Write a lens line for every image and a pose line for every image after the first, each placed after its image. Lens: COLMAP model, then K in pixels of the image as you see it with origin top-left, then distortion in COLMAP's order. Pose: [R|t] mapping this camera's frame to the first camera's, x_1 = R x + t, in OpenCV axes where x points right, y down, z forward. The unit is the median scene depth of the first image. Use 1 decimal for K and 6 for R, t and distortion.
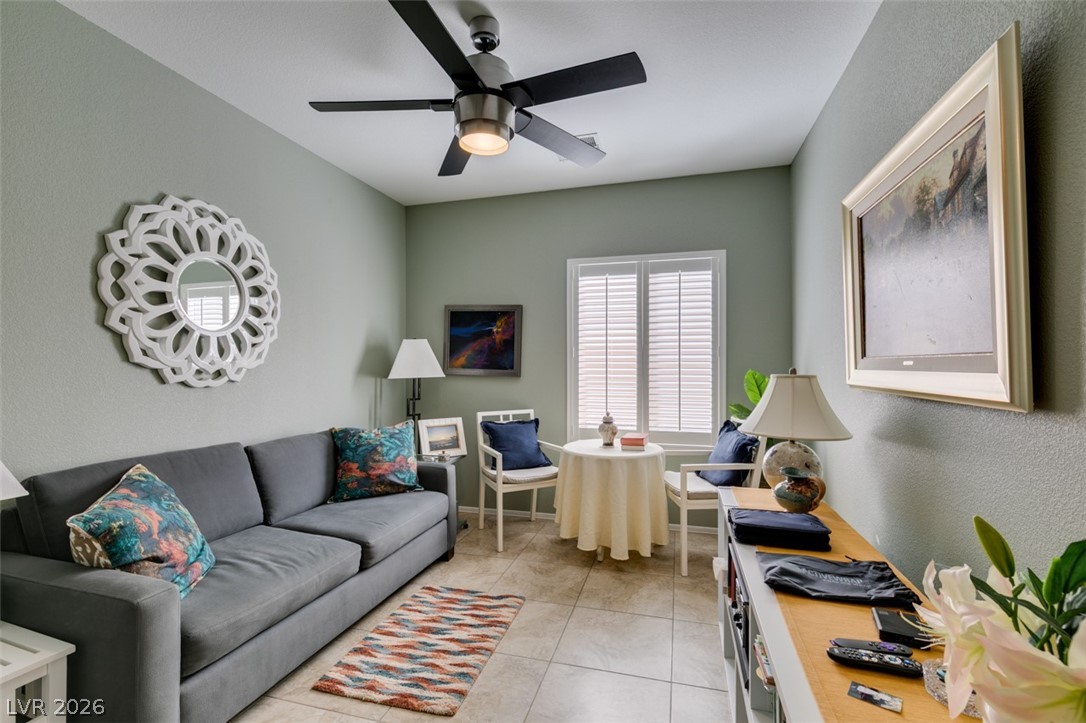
lens RADIAL K [[484.7, 0, 541.3], [0, 484.7, 364.9], [0, 0, 1]] dist [0.002574, -0.000989]
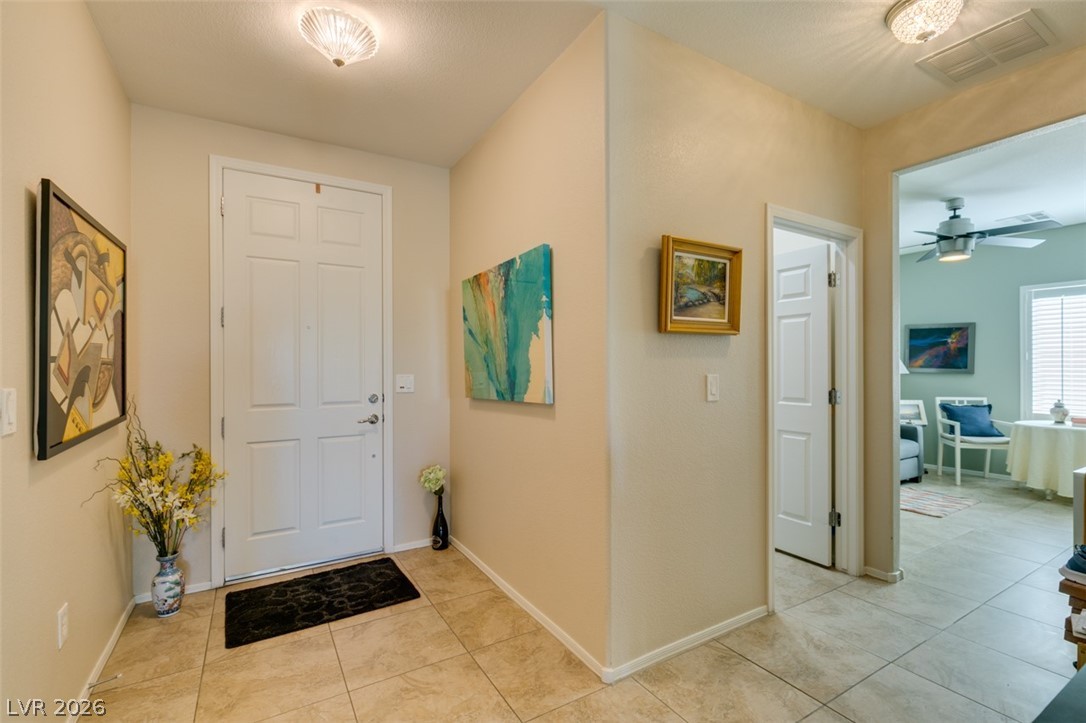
lens RADIAL K [[484.7, 0, 548.9], [0, 484.7, 367.1], [0, 0, 1]] dist [0.002574, -0.000989]
pose [[0.734159, -0.002266, -0.678974, 0.008049], [0.005522, 0.999981, 0.002635, -0.006128], [0.678955, -0.005684, 0.734158, -0.917380]]
